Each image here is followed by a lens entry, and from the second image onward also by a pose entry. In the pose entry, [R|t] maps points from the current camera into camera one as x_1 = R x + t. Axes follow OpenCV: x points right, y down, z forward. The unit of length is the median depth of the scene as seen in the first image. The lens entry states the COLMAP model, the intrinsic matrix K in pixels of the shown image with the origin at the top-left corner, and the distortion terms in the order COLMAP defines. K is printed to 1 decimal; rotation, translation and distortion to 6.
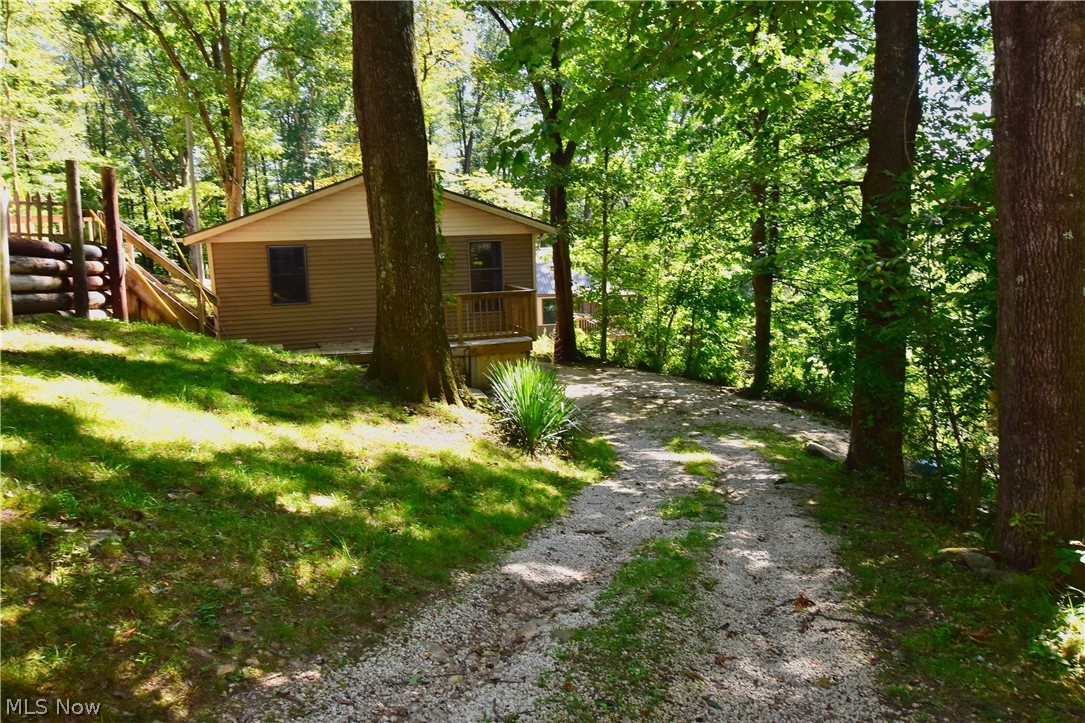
lens RADIAL K [[740.4, 0, 542.5], [0, 740.4, 361.5], [0, 0, 1]] dist [0.036303, 0.000588]
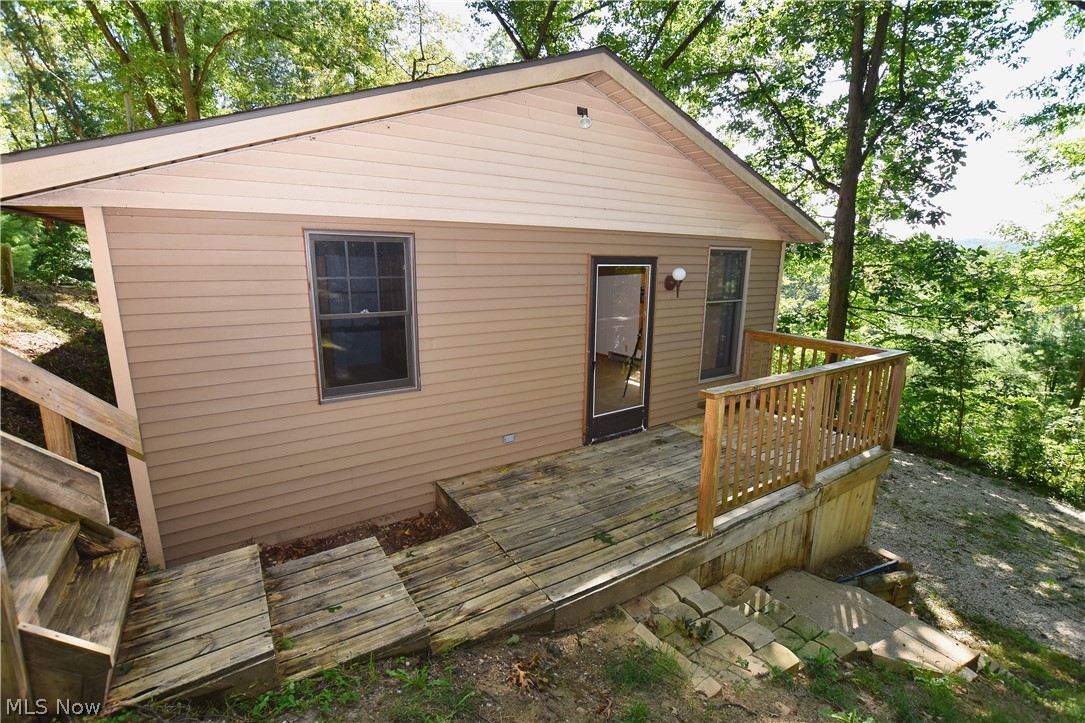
lens RADIAL K [[477.2, 0, 542.5], [0, 477.2, 361.5], [0, 0, 1]] dist [-0.040089, 0.007852]
pose [[0.967079, -0.015277, 0.254017, -0.151057], [0.005696, 0.999246, 0.038410, -0.048787], [-0.254412, -0.035698, 0.966437, 0.351692]]
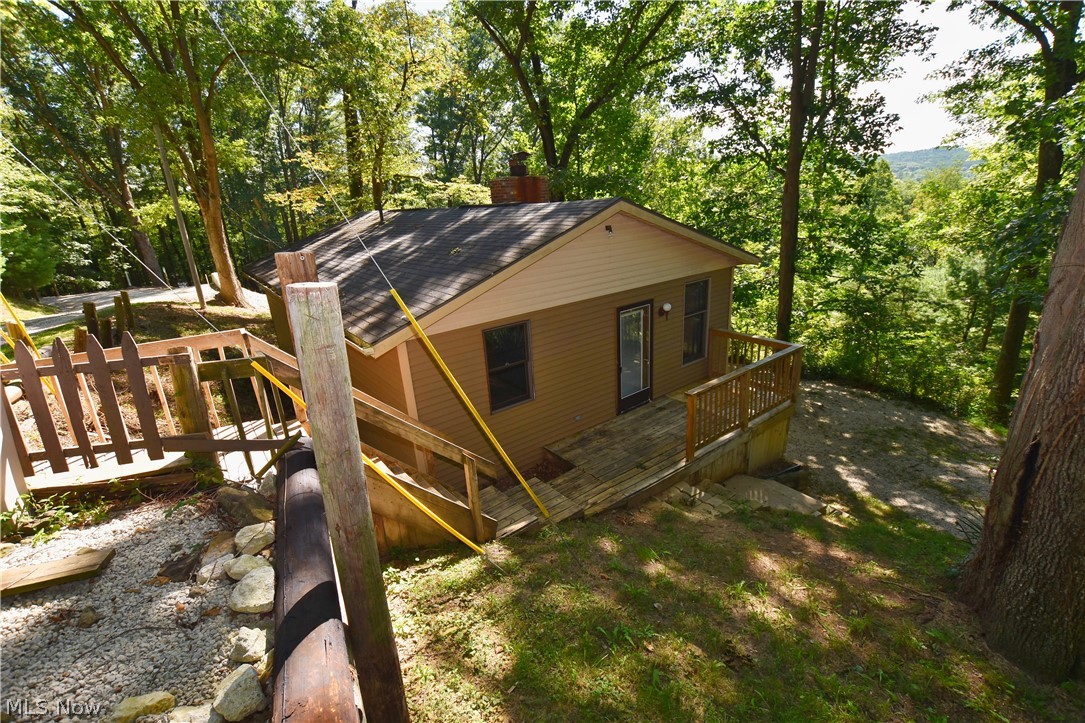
lens RADIAL K [[477.2, 0, 542.5], [0, 477.2, 361.5], [0, 0, 1]] dist [-0.040089, 0.007852]
pose [[0.949531, -0.130670, 0.285161, -0.207203], [0.087394, 0.983309, 0.159580, -0.089087], [-0.301254, -0.126605, 0.945102, 0.268198]]
